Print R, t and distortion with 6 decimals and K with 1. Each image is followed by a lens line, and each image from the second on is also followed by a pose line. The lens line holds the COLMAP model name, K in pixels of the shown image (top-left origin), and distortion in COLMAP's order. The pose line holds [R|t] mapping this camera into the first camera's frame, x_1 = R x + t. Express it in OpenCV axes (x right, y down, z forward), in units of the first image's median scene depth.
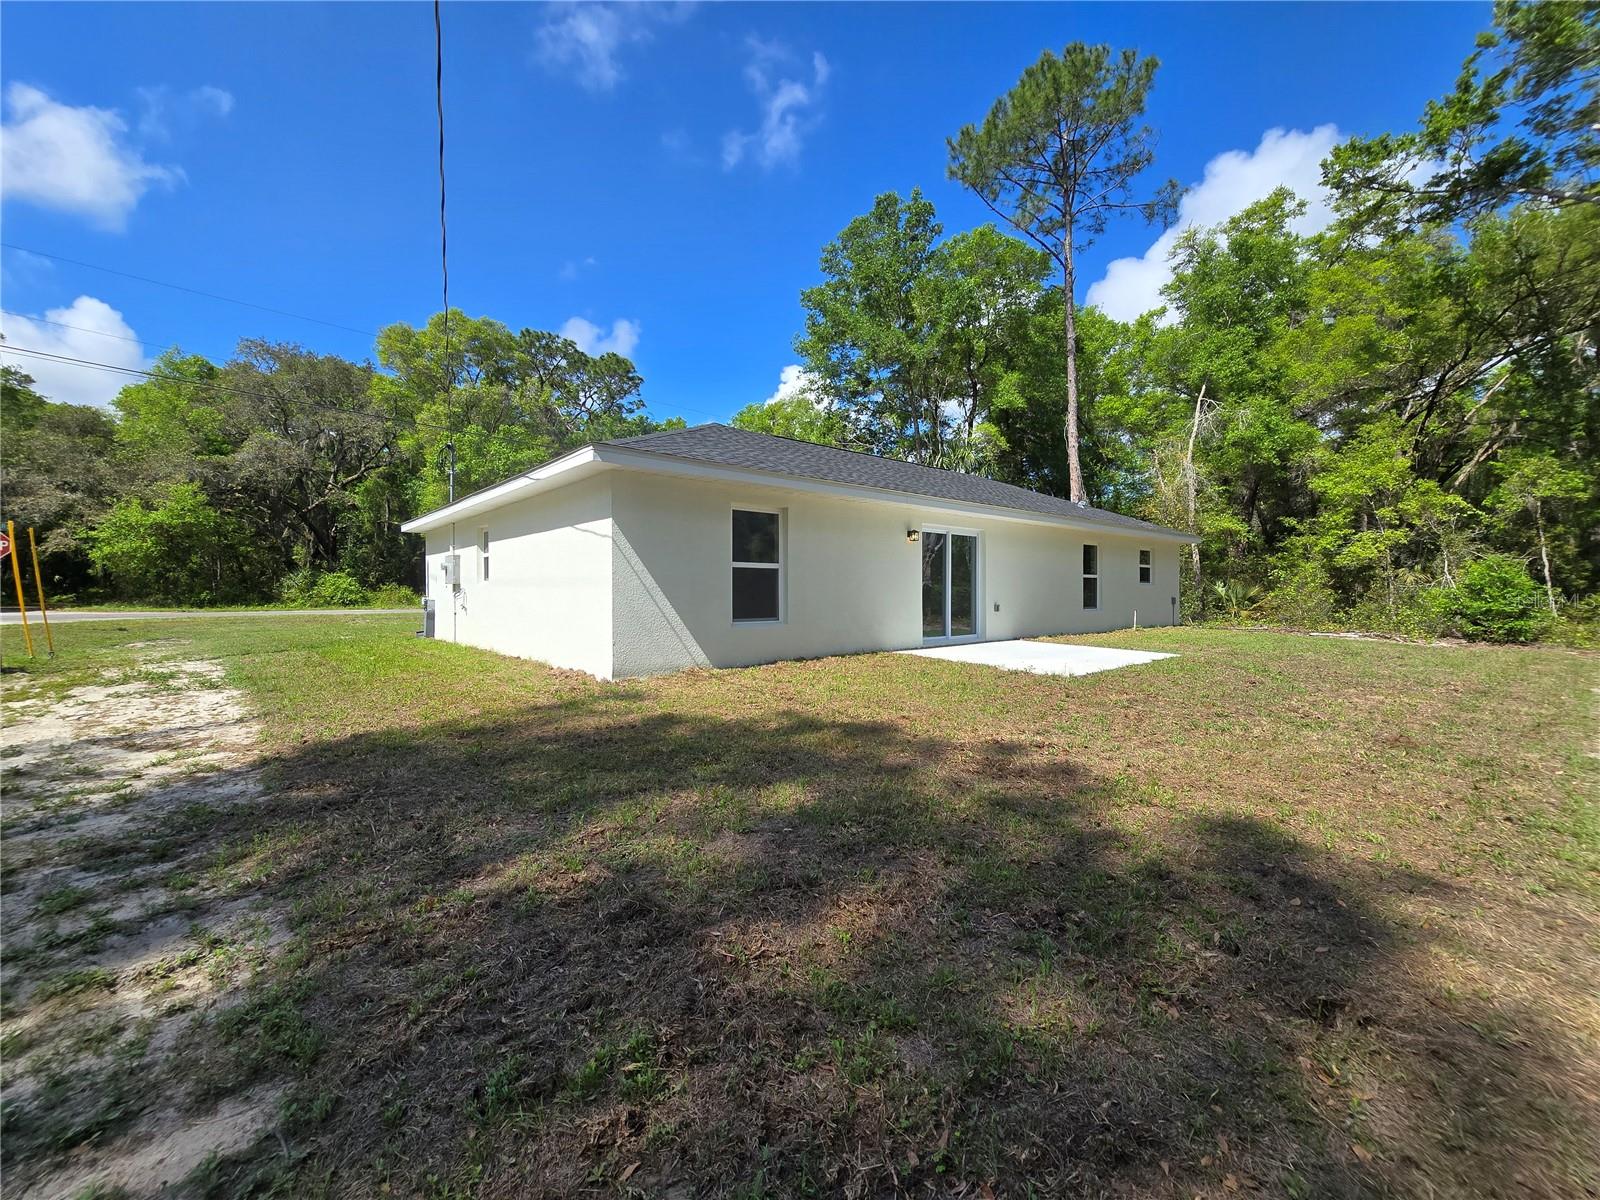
lens RADIAL K [[654.9, 0, 800.4], [0, 654.9, 597.6], [0, 0, 1]] dist [-0.009036, 0.001649]
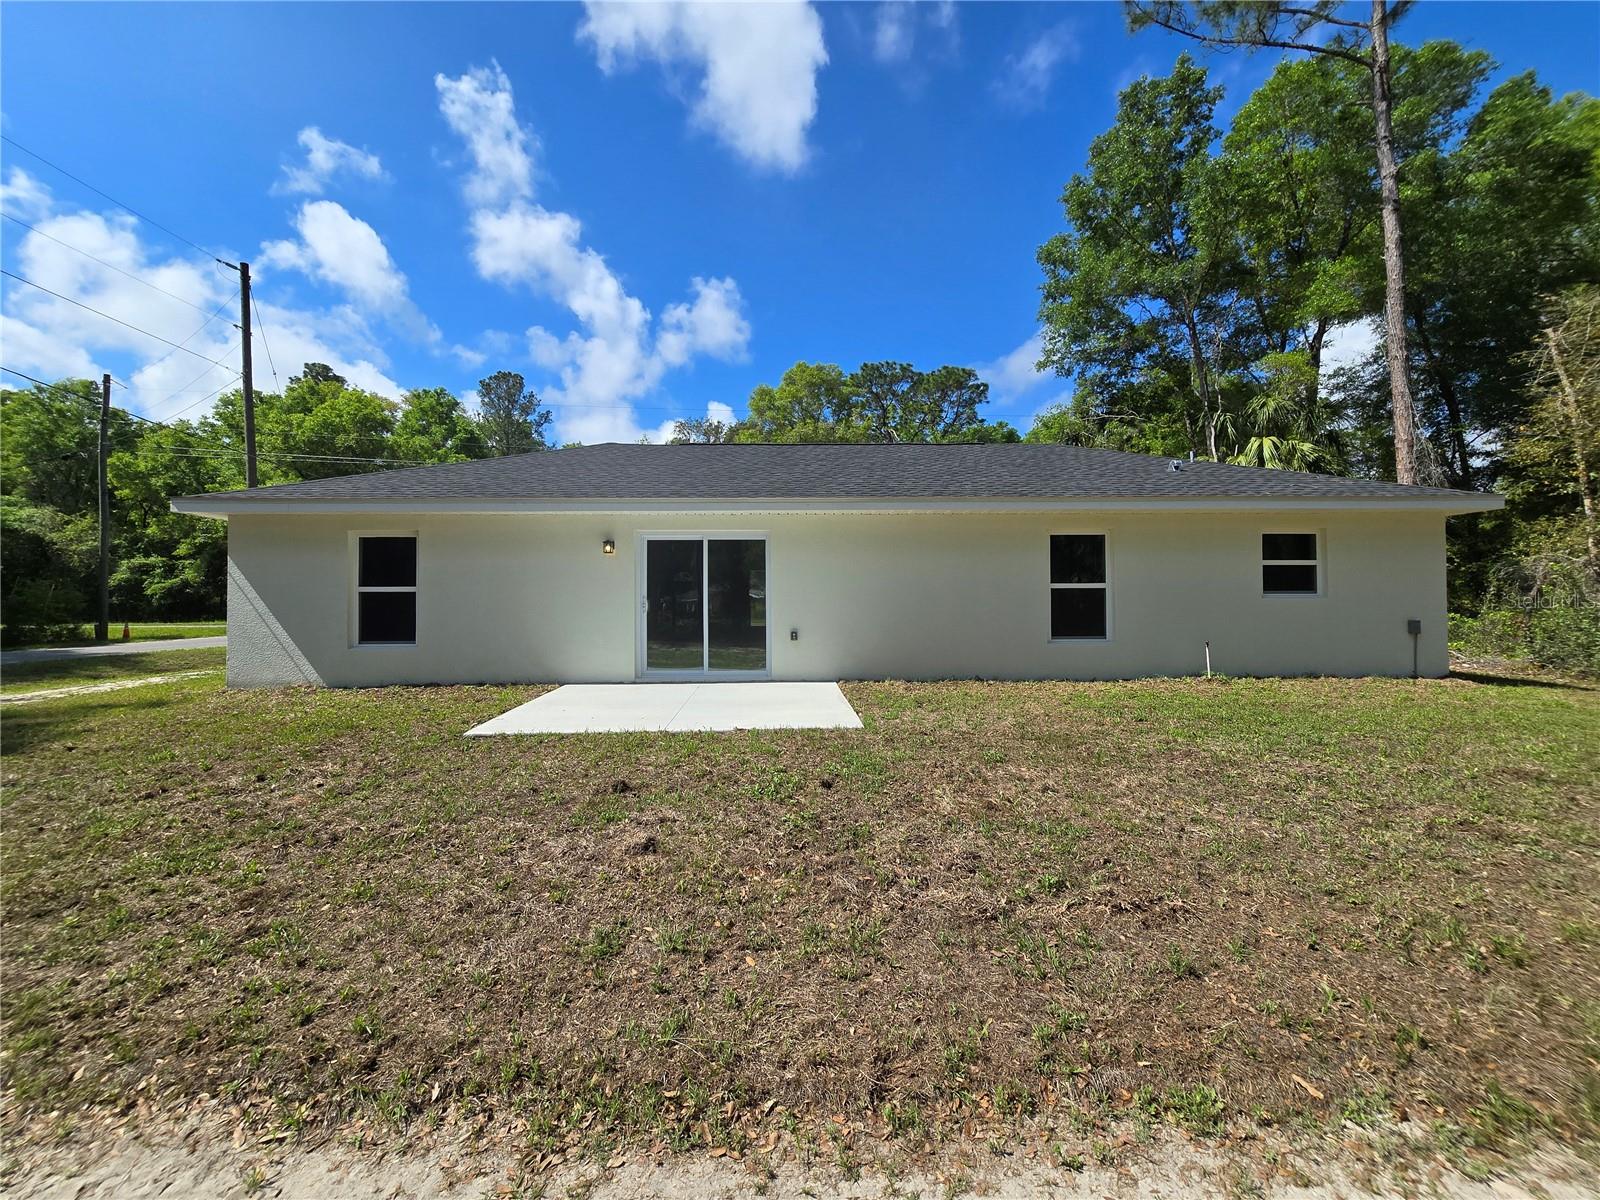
lens RADIAL K [[654.9, 0, 794.0], [0, 654.9, 610.0], [0, 0, 1]] dist [-0.009036, 0.001649]
pose [[0.777468, -0.003490, -0.628913, 0.831275], [0.001033, 0.999990, -0.004272, -0.009581], [0.628922, 0.002671, 0.777464, 0.468119]]
